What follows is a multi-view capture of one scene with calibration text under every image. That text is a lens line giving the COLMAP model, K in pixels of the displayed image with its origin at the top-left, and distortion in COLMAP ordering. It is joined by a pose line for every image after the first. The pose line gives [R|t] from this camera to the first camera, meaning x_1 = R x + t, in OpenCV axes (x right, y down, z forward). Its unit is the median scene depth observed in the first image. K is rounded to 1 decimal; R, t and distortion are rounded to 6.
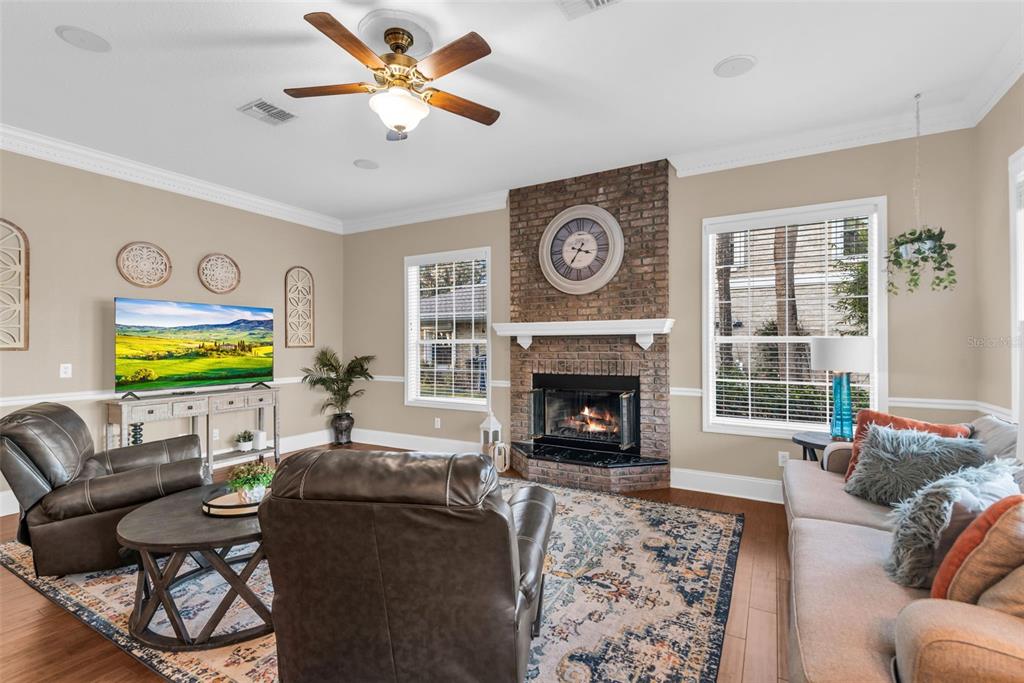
lens RADIAL K [[464.9, 0, 512.0], [0, 464.9, 341.5], [0, 0, 1]] dist [0.004127, 0.000008]
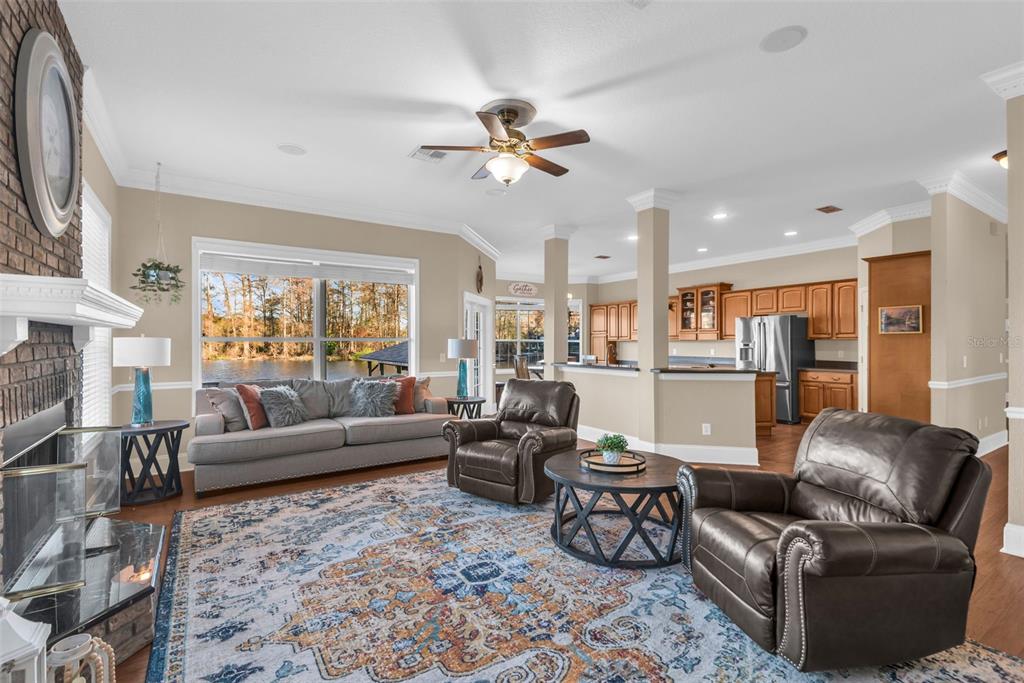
lens RADIAL K [[464.9, 0, 512.0], [0, 464.9, 341.5], [0, 0, 1]] dist [0.004127, 0.000008]
pose [[-0.893959, 0.005633, 0.448114, -0.495321], [0.001152, 0.999947, -0.010273, 0.010335], [-0.448148, -0.008668, -0.893917, 1.272781]]
